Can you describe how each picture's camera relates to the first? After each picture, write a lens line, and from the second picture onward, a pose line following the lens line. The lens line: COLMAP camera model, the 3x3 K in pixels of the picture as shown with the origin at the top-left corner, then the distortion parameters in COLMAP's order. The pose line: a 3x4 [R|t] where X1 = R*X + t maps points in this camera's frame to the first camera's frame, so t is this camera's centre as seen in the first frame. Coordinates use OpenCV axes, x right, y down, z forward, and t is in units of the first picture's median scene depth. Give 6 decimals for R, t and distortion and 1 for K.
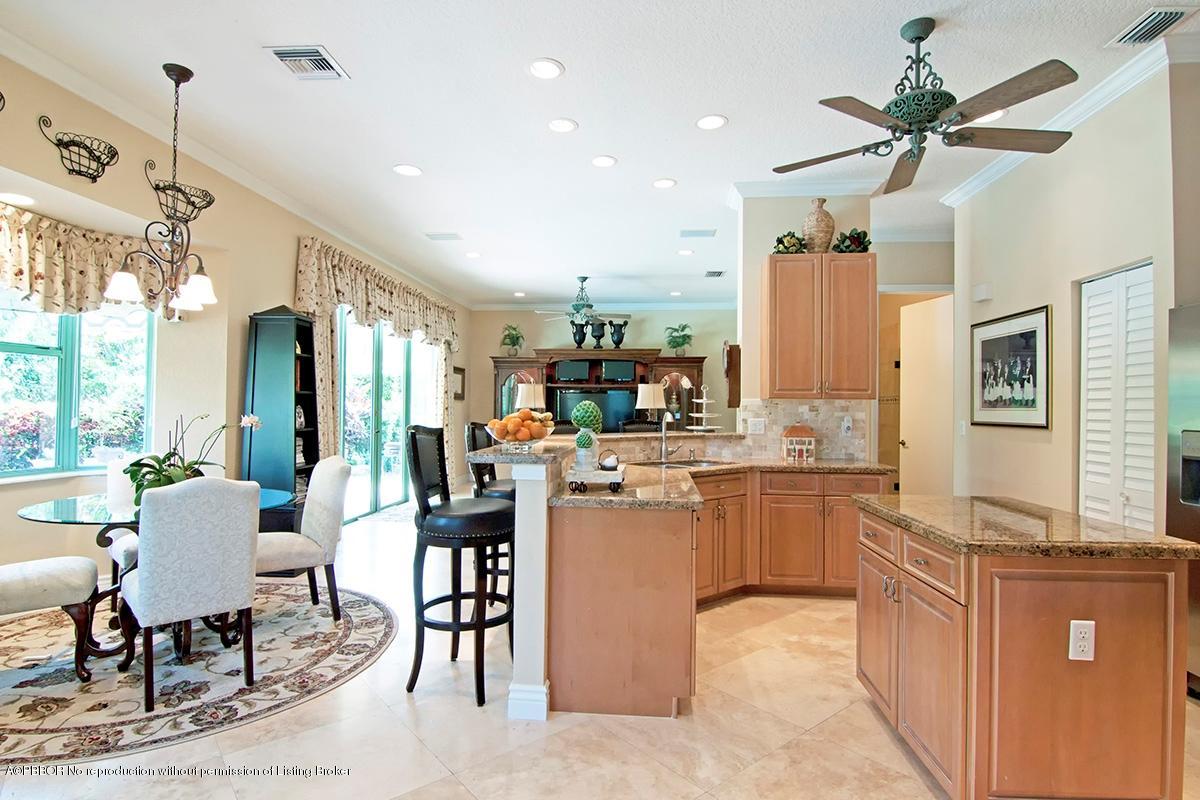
lens RADIAL K [[606.9, 0, 597.5], [0, 606.9, 400.8], [0, 0, 1]] dist [-0.003493, -0.013248]
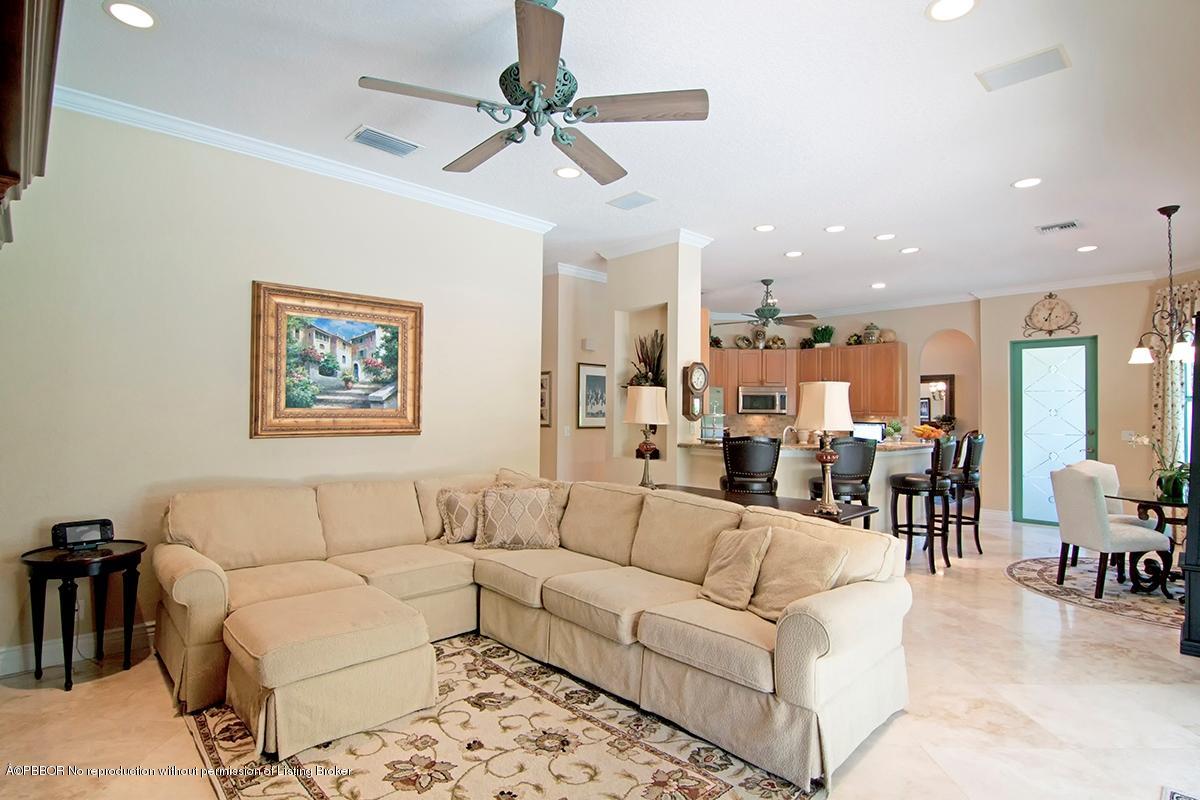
lens RADIAL K [[606.9, 0, 597.5], [0, 606.9, 400.8], [0, 0, 1]] dist [-0.003493, -0.013248]
pose [[-0.745744, -0.000934, 0.666232, -0.441801], [-0.024003, 0.999387, -0.025467, 0.008200], [-0.665800, -0.034984, -0.745310, 2.159480]]
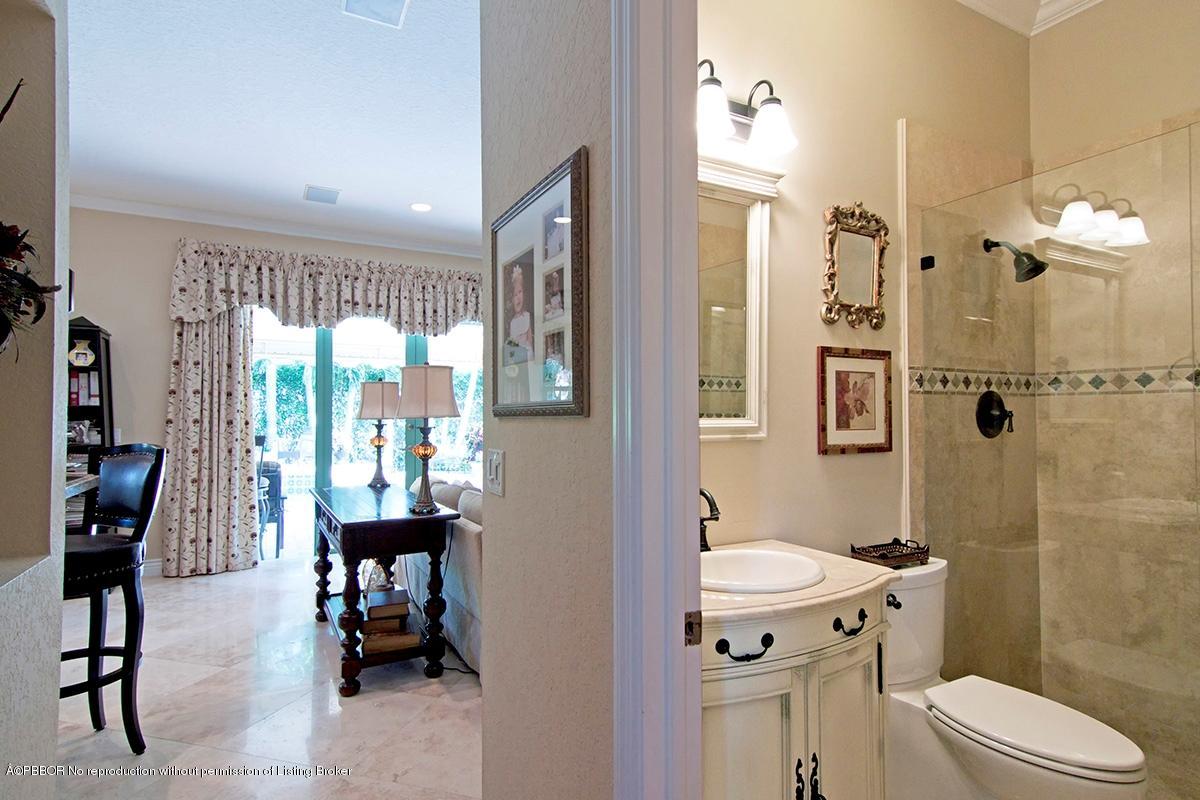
lens RADIAL K [[632.8, 0, 600.0], [0, 632.8, 400.0], [0, 0, 1]] dist [-0.001939, -0.019325]
pose [[0.543680, -0.037288, -0.838464, 0.800923], [0.016479, 0.999294, -0.033755, 0.022243], [0.839131, 0.004535, 0.543911, 1.199380]]
